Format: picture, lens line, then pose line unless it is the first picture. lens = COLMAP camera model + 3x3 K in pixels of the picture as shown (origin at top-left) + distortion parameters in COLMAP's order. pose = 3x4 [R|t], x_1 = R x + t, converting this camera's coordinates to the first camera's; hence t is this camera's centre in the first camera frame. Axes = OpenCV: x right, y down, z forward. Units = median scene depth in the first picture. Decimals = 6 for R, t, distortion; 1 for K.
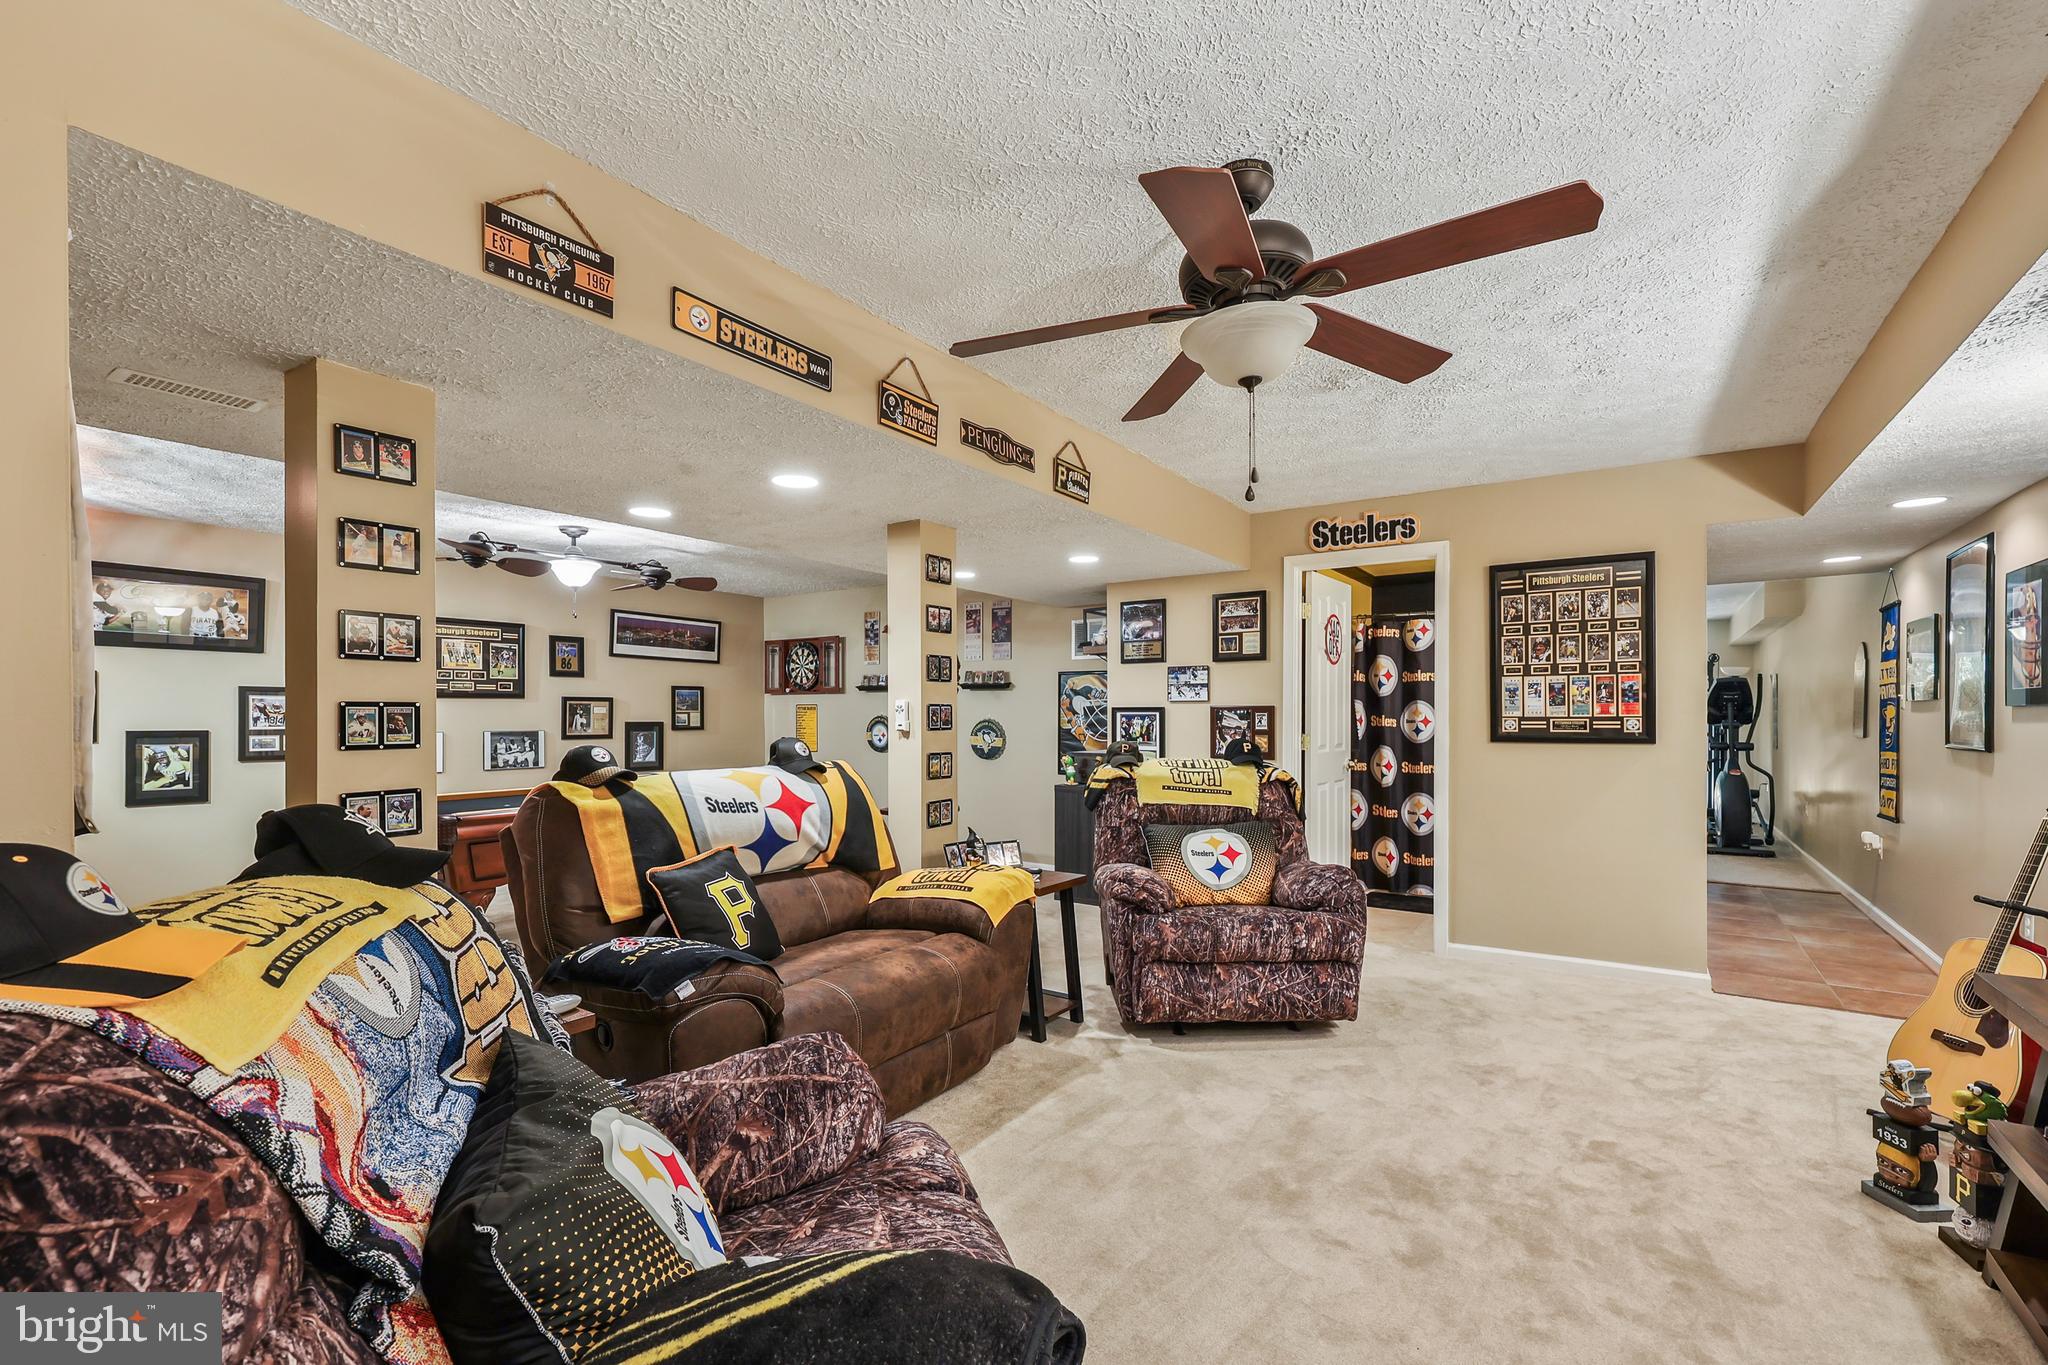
lens RADIAL K [[879.1, 0, 1059.5], [0, 879.1, 721.2], [0, 0, 1]] dist [-0.000627, -0.007369]
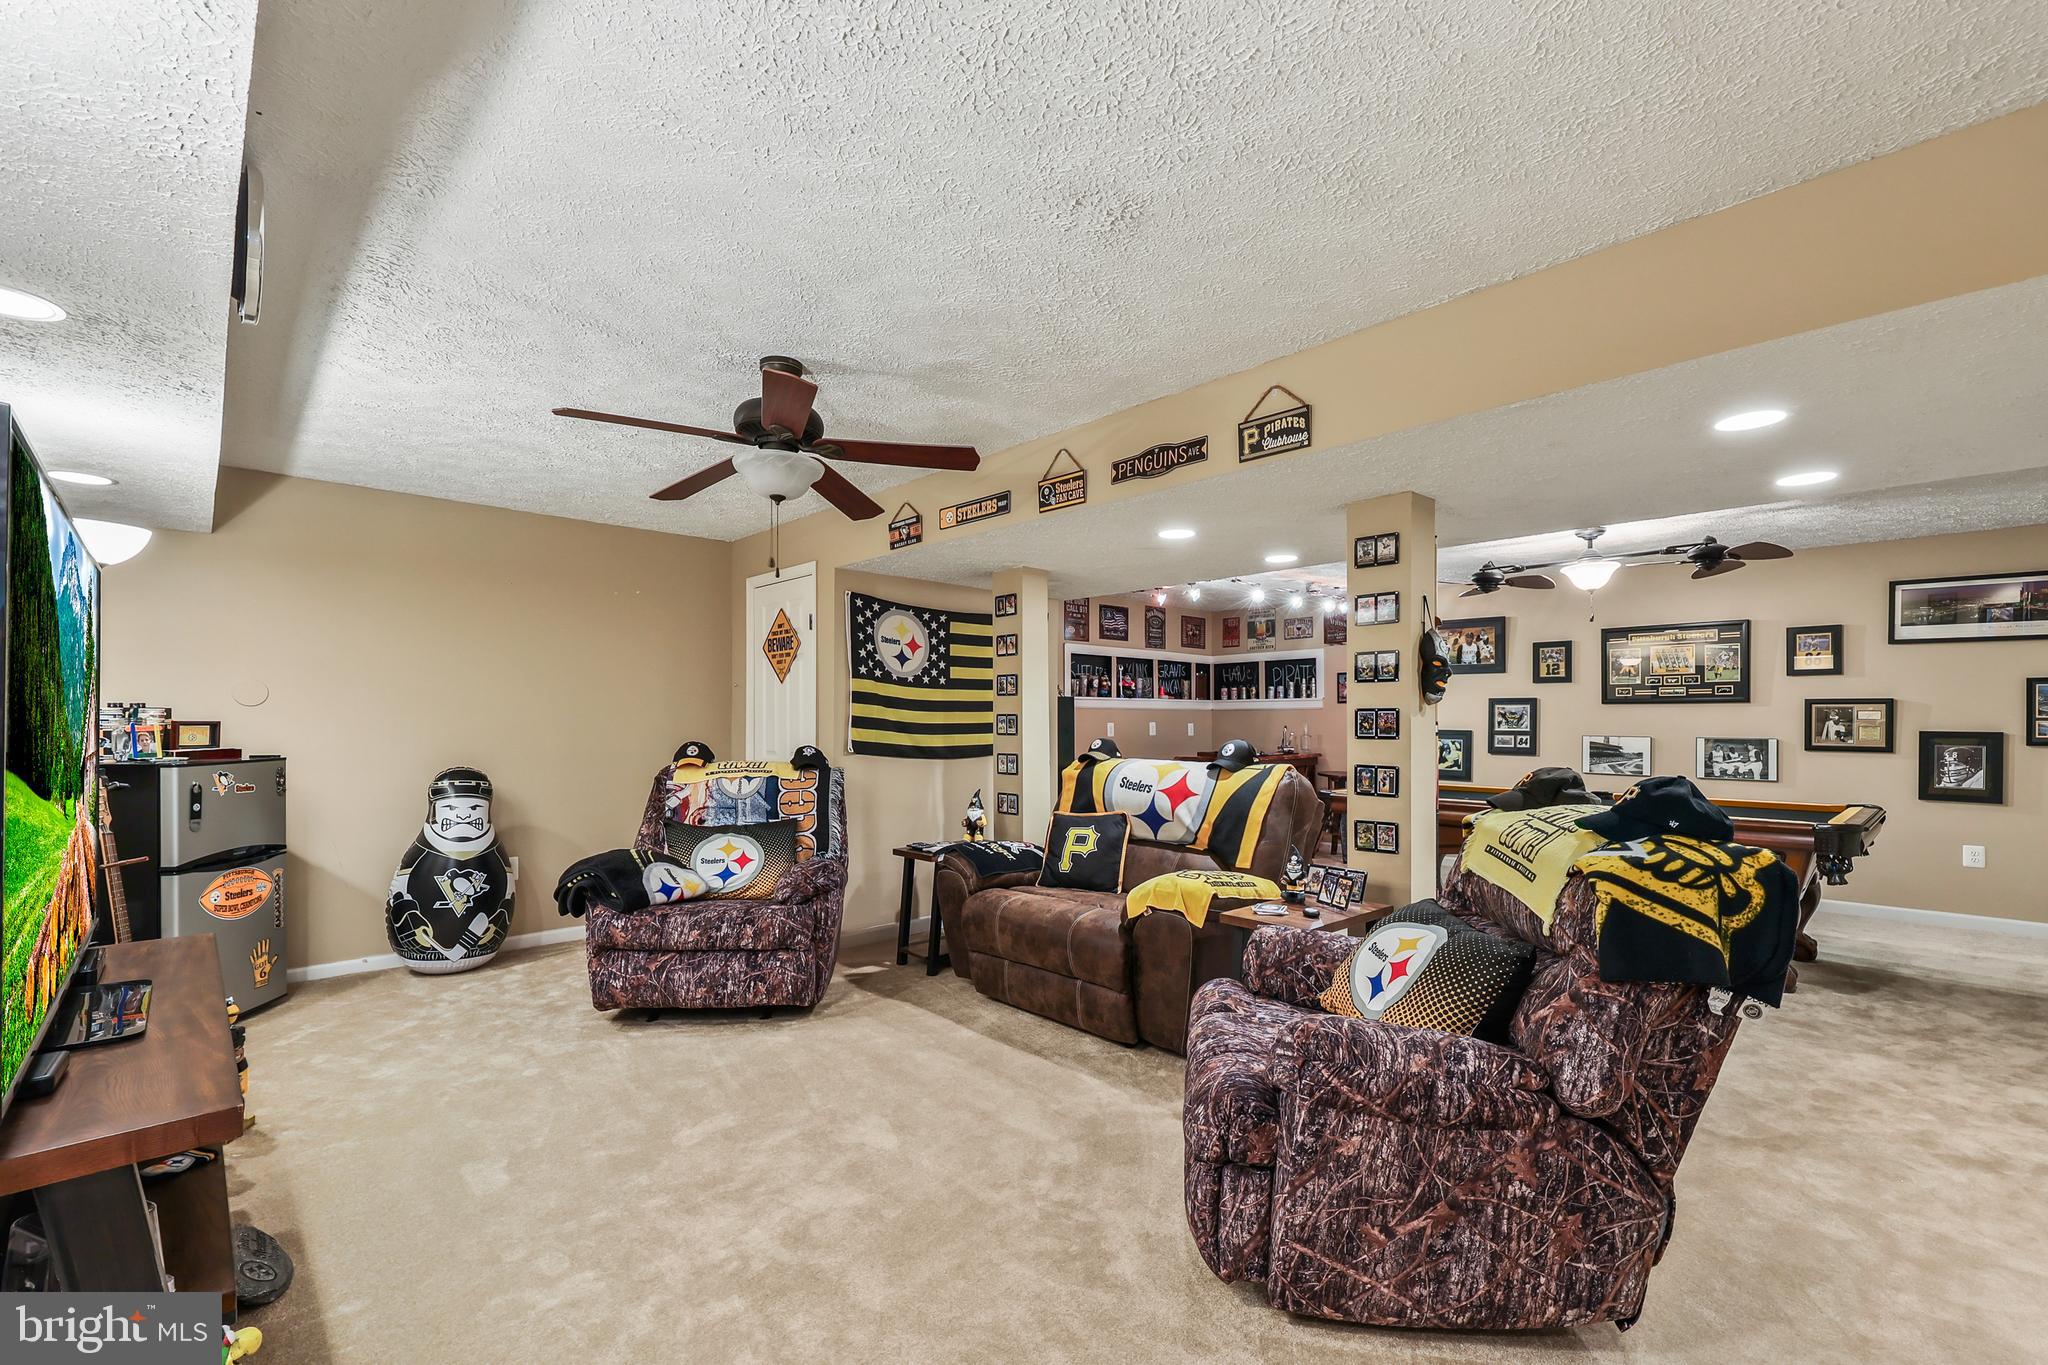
lens RADIAL K [[875.9, 0, 1028.9], [0, 875.9, 713.5], [0, 0, 1]] dist [0.002341, 0.000716]
pose [[-0.248200, -0.003133, -0.968704, 0.505155], [-0.009910, 0.999951, -0.000695, -0.007664], [0.968658, 0.009427, -0.248219, 0.583812]]
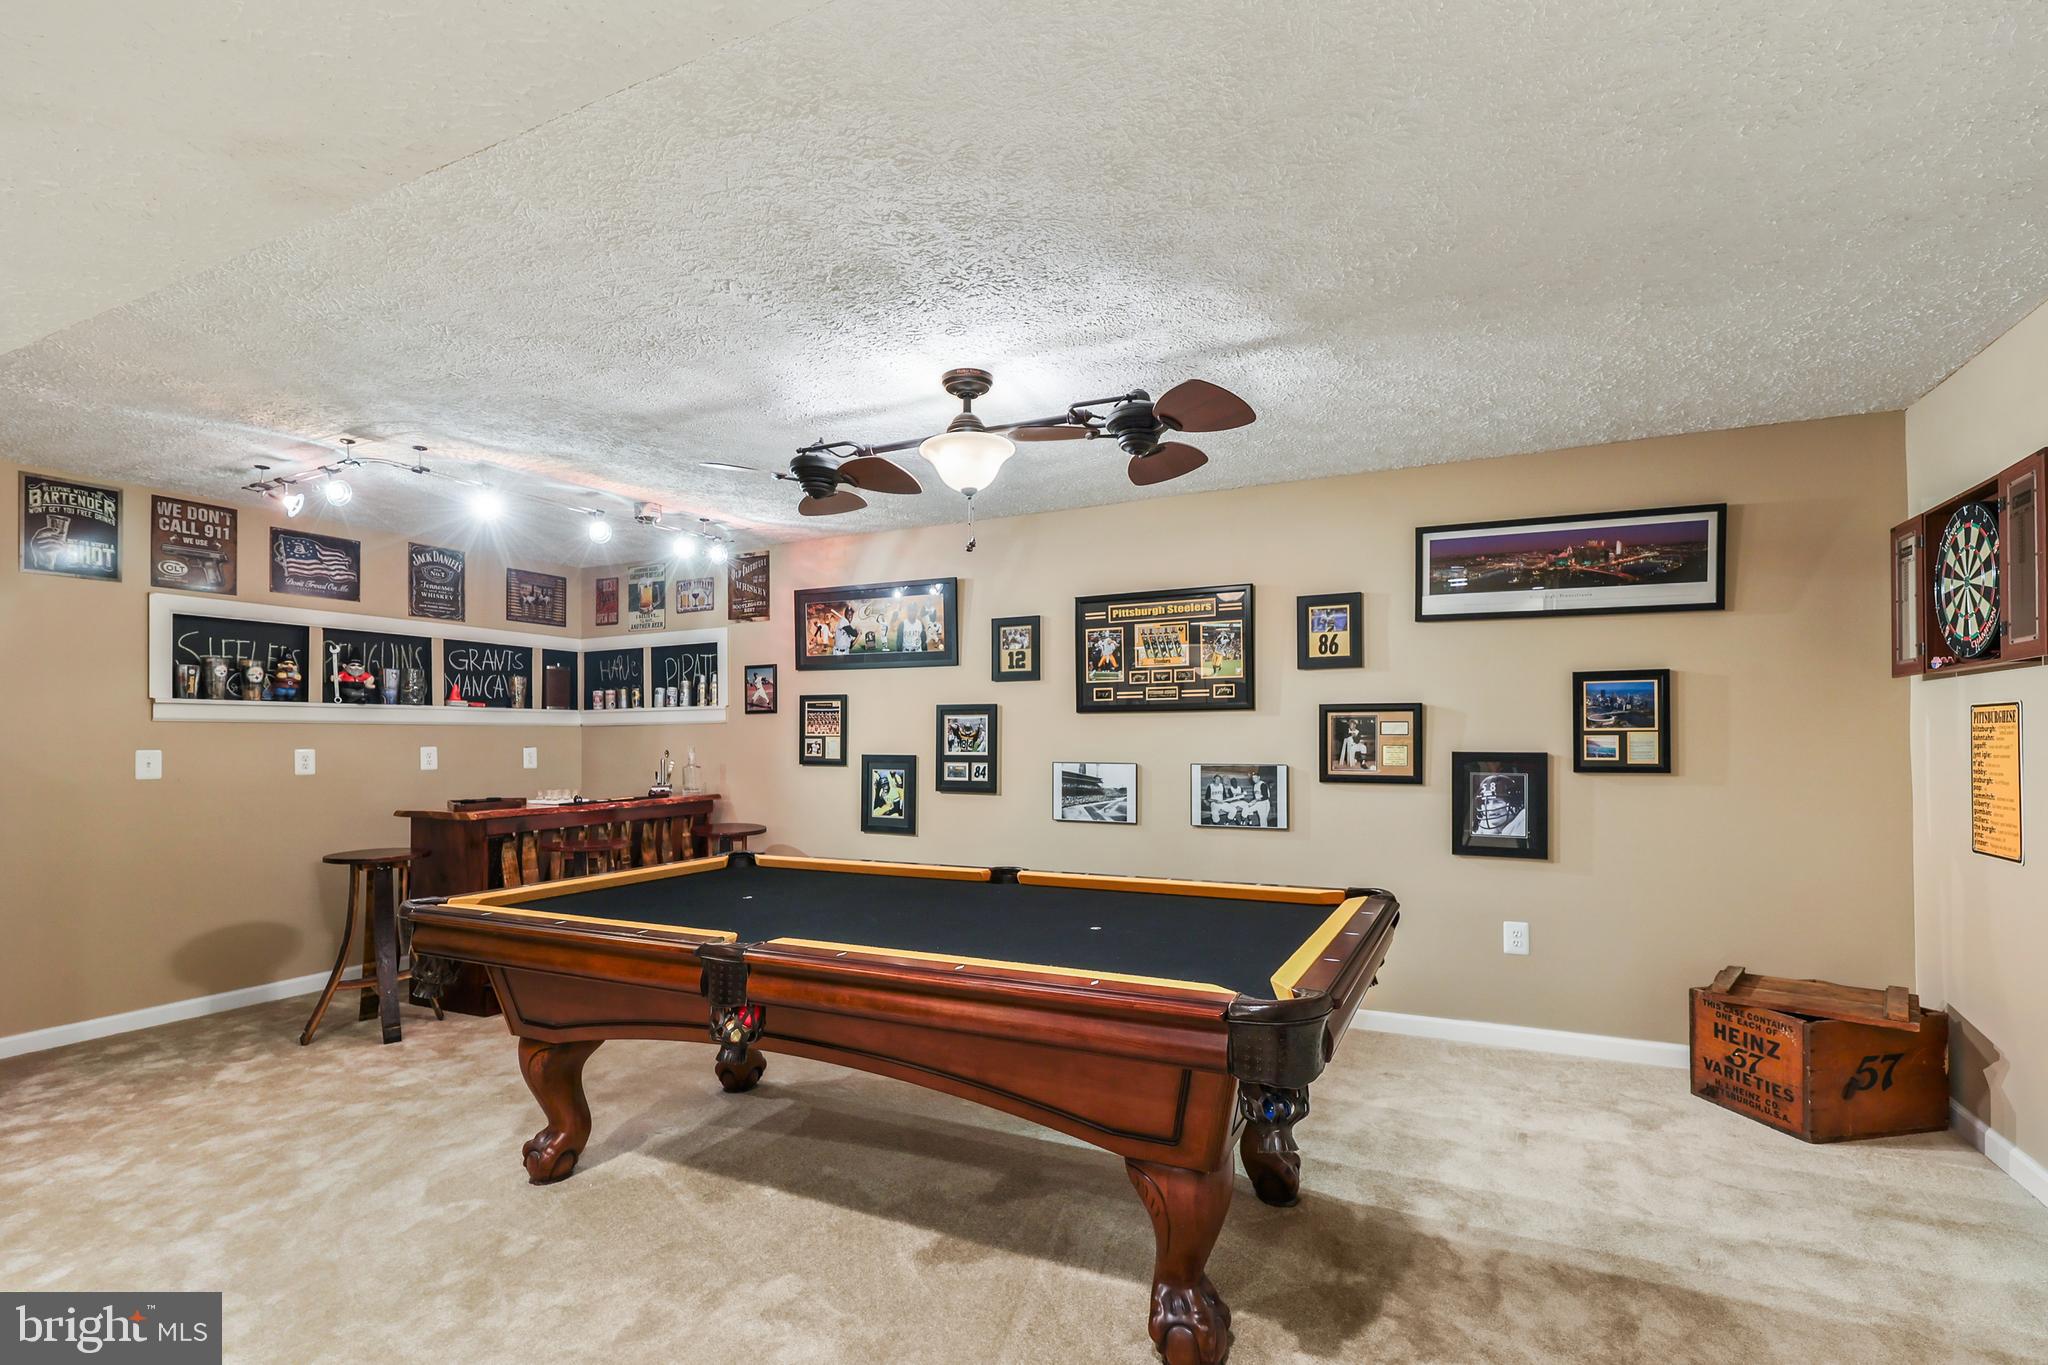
lens RADIAL K [[957.3, 0, 1018.6], [0, 957.3, 721.4], [0, 0, 1]] dist [0.001505, 0.000069]
pose [[0.104905, -0.014400, -0.994378, 0.016482], [-0.004194, 0.999880, -0.014923, -0.008996], [0.994473, 0.005736, 0.104832, 0.887358]]
